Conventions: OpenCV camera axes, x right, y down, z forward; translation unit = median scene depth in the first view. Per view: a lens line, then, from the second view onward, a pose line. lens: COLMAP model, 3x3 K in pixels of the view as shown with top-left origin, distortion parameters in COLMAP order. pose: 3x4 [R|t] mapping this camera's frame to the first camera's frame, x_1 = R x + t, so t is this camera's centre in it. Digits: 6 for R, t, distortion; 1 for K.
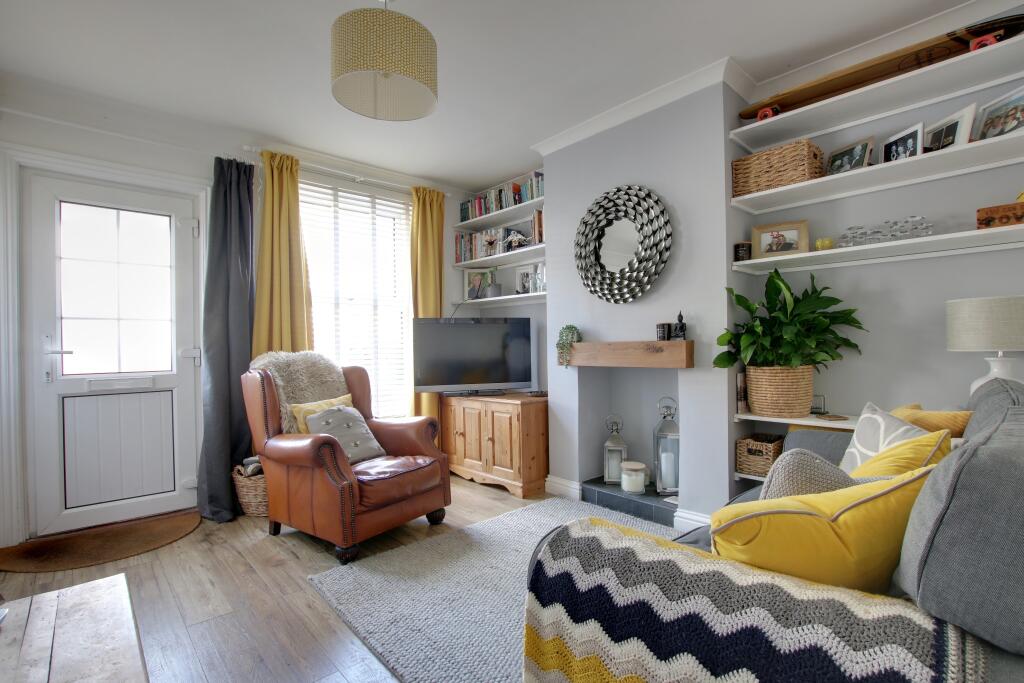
lens RADIAL K [[469.3, 0, 513.8], [0, 469.3, 343.5], [0, 0, 1]] dist [-0.016503, 0.001562]
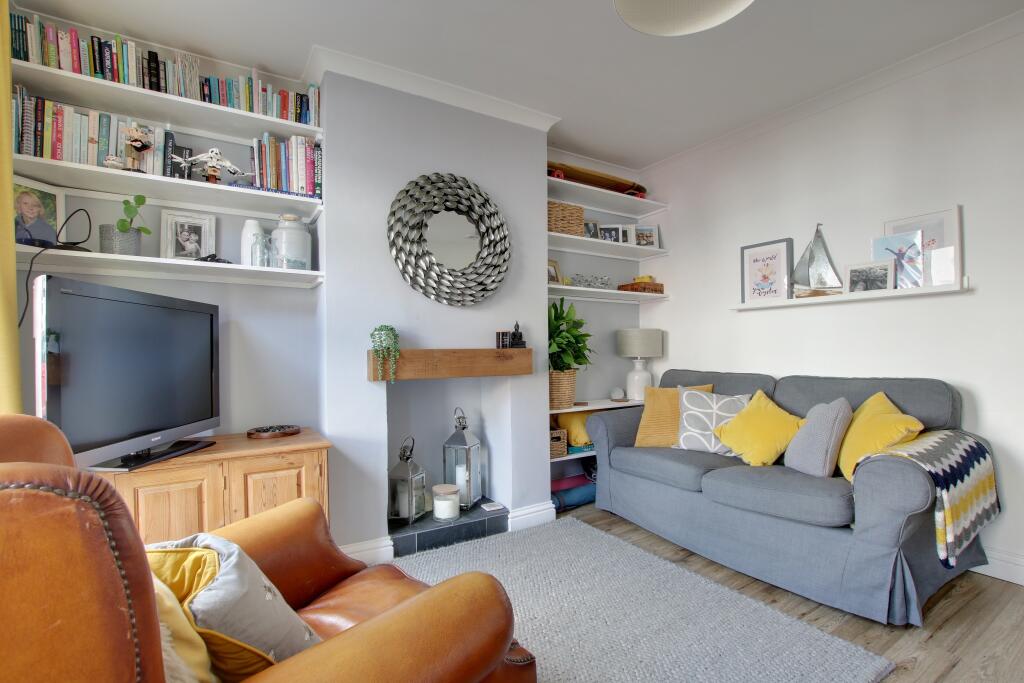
lens RADIAL K [[469.3, 0, 512.1], [0, 469.3, 345.9], [0, 0, 1]] dist [-0.016503, 0.001562]
pose [[0.203140, 0.019646, 0.978953, -0.710791], [-0.002441, 0.999806, -0.019558, 0.008545], [-0.979147, 0.001583, 0.203149, 0.819523]]
